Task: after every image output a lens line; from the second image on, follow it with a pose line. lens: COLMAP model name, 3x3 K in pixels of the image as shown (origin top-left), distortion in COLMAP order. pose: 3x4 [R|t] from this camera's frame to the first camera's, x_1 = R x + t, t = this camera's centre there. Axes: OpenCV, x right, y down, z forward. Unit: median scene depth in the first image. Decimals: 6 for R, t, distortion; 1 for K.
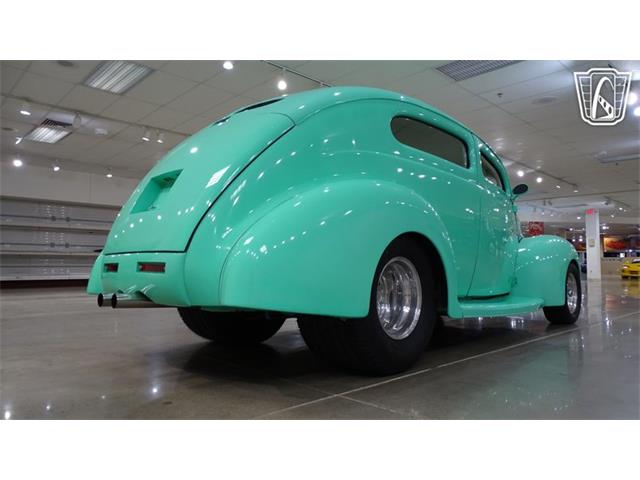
lens RADIAL K [[454.0, 0, 323.4], [0, 454.0, 241.9], [0, 0, 1]] dist [-0.003157, 0.000808]
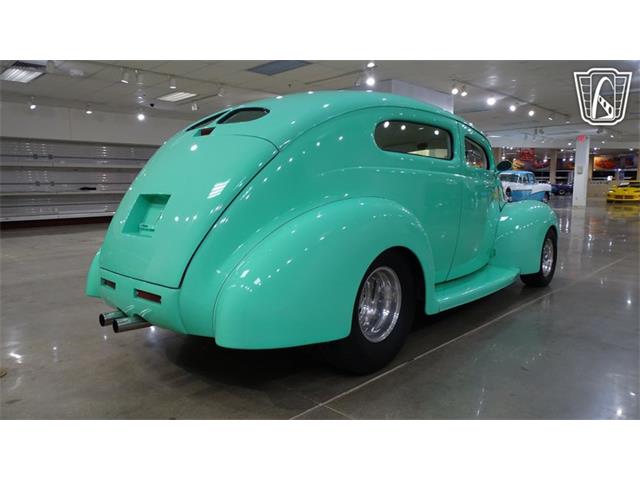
lens RADIAL K [[454.0, 0, 323.4], [0, 454.0, 241.9], [0, 0, 1]] dist [-0.003157, 0.000808]
pose [[0.999727, -0.010318, 0.020942, 0.004474], [0.006463, 0.984292, 0.176430, -0.083038], [-0.022434, -0.176247, 0.984090, -0.013002]]
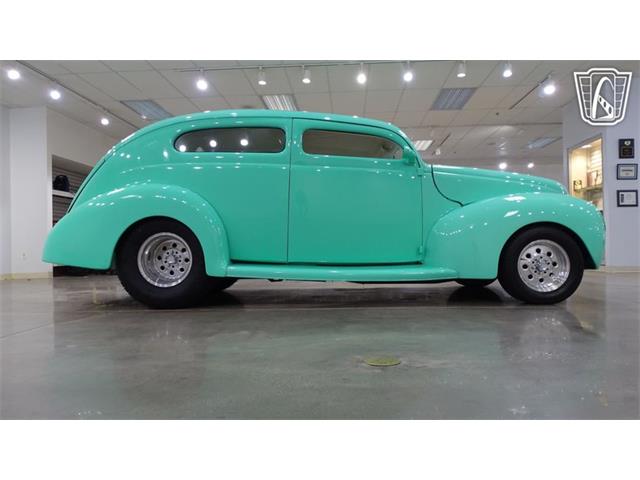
lens RADIAL K [[454.0, 0, 323.4], [0, 454.0, 241.9], [0, 0, 1]] dist [-0.003157, 0.000808]
pose [[0.685186, -0.021028, -0.728064, 0.634607], [0.058248, 0.997964, 0.025994, 0.022168], [0.726035, -0.060219, 0.685016, 0.139125]]
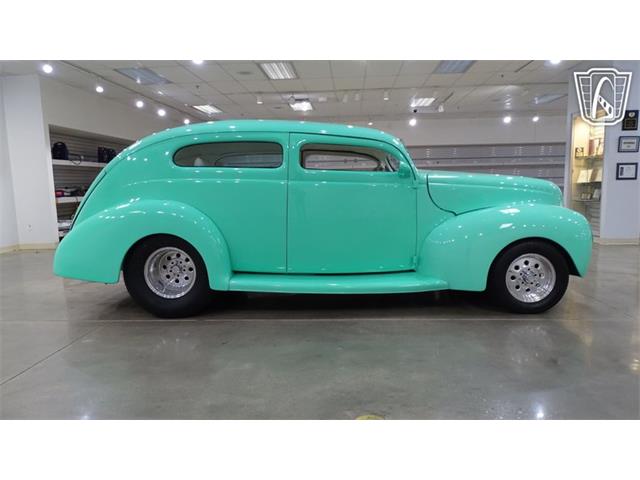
lens RADIAL K [[454.0, 0, 323.4], [0, 454.0, 241.9], [0, 0, 1]] dist [-0.003157, 0.000808]
pose [[0.682493, 0.076239, -0.726905, 0.654105], [0.061458, 0.985037, 0.161015, -0.079464], [0.728304, -0.154566, 0.667595, 0.137162]]
